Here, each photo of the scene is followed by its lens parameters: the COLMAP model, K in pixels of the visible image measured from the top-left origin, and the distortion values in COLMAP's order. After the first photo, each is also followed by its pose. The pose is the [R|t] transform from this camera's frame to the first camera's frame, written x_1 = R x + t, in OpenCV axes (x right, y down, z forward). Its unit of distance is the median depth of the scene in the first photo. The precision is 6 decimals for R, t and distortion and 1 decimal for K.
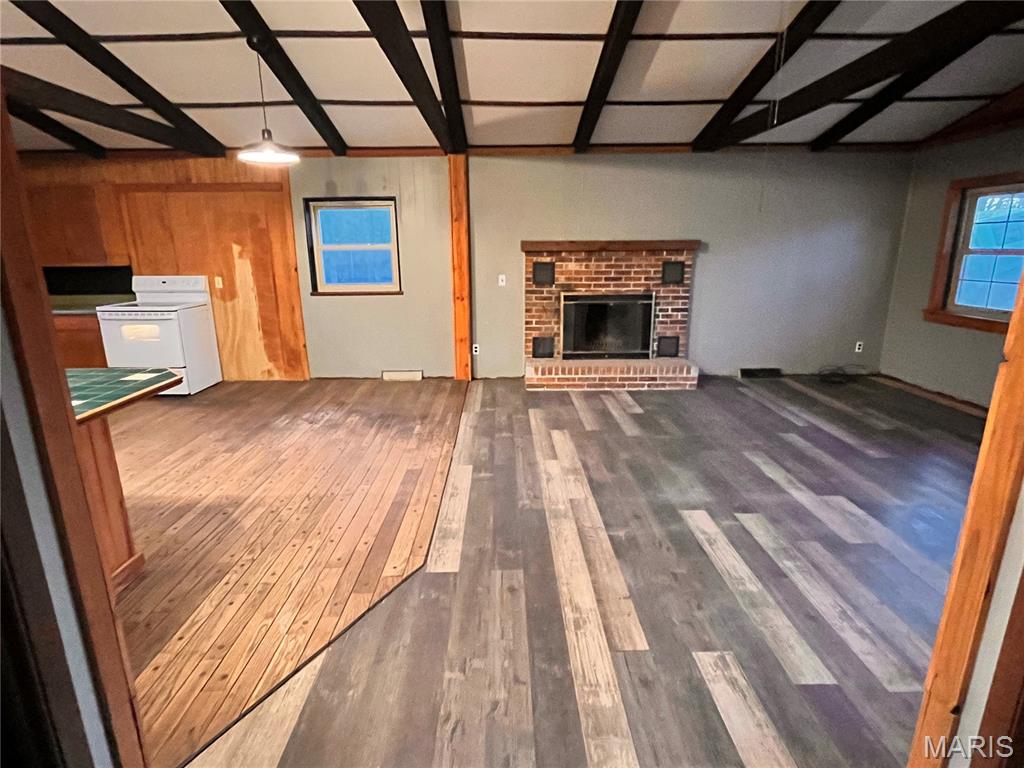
lens RADIAL K [[520.1, 0, 504.9], [0, 520.1, 384.5], [0, 0, 1]] dist [-0.004054, -0.001153]
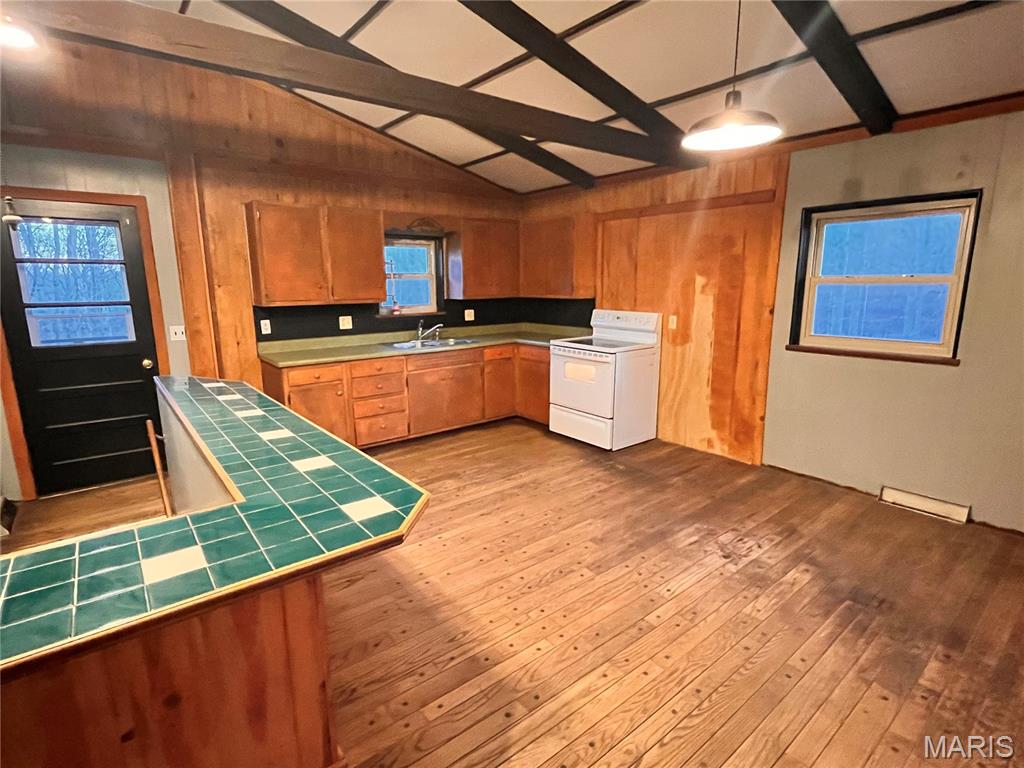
lens RADIAL K [[520.1, 0, 508.4], [0, 520.1, 385.9], [0, 0, 1]] dist [-0.004054, -0.001153]
pose [[0.619158, 0.160422, -0.768706, -0.074132], [-0.194632, 0.979716, 0.047691, -0.096331], [0.760764, 0.120086, 0.637822, 0.326271]]
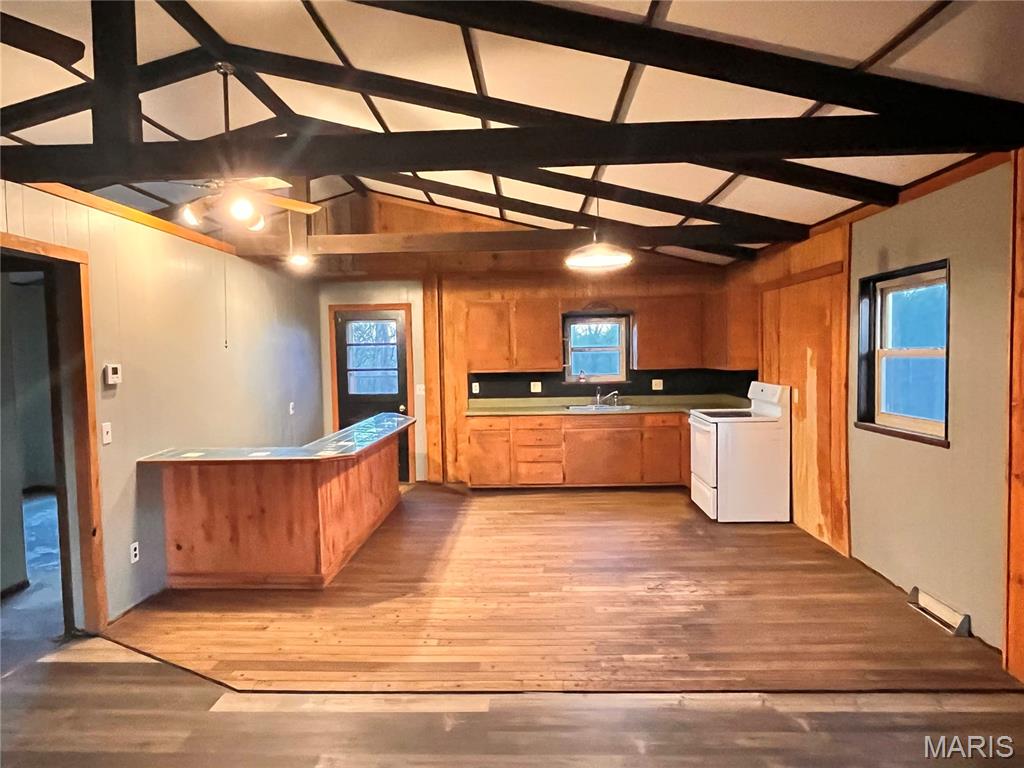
lens RADIAL K [[660.3, 0, 508.5], [0, 660.3, 383.3], [0, 0, 1]] dist [-0.004302, -0.001150]
pose [[-0.035351, 0.057475, -0.997721, 0.491021], [-0.232011, 0.970597, 0.064133, -0.197220], [0.972071, 0.233749, -0.020977, 0.664877]]
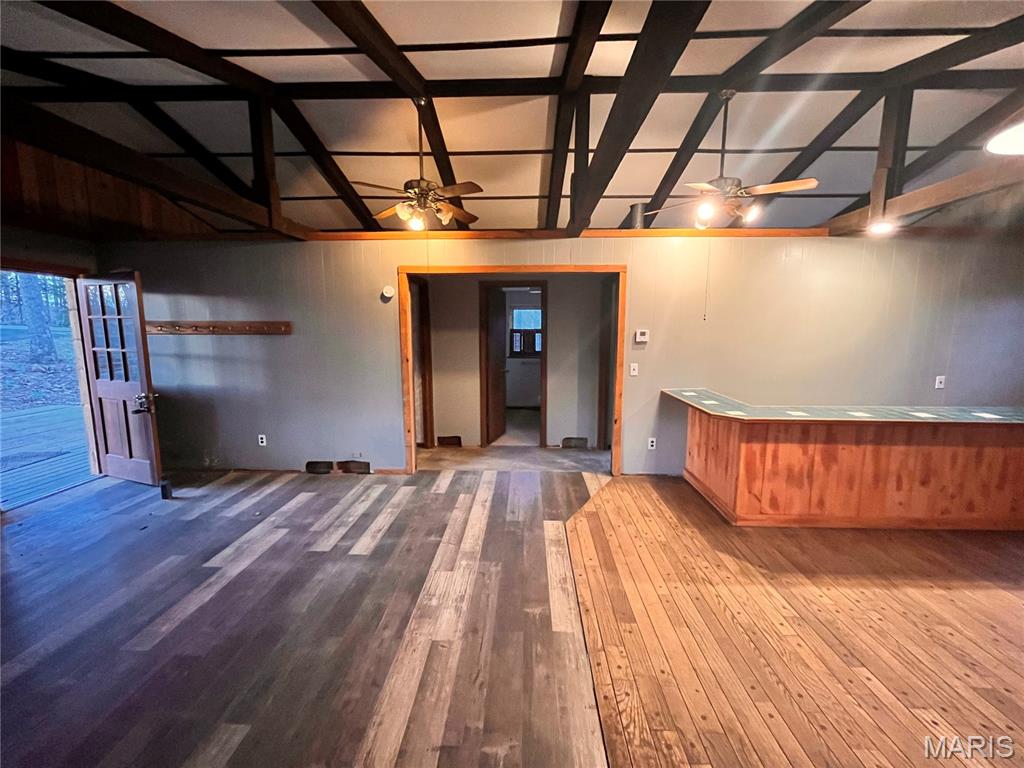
lens RADIAL K [[414.0, 0, 507.8], [0, 414.0, 383.8], [0, 0, 1]] dist [-0.001779, -0.000464]
pose [[-0.998622, 0.002305, 0.052422, -0.020954], [0.021951, 0.925767, 0.377456, -0.274467], [-0.047660, 0.378087, -0.924542, 0.989749]]
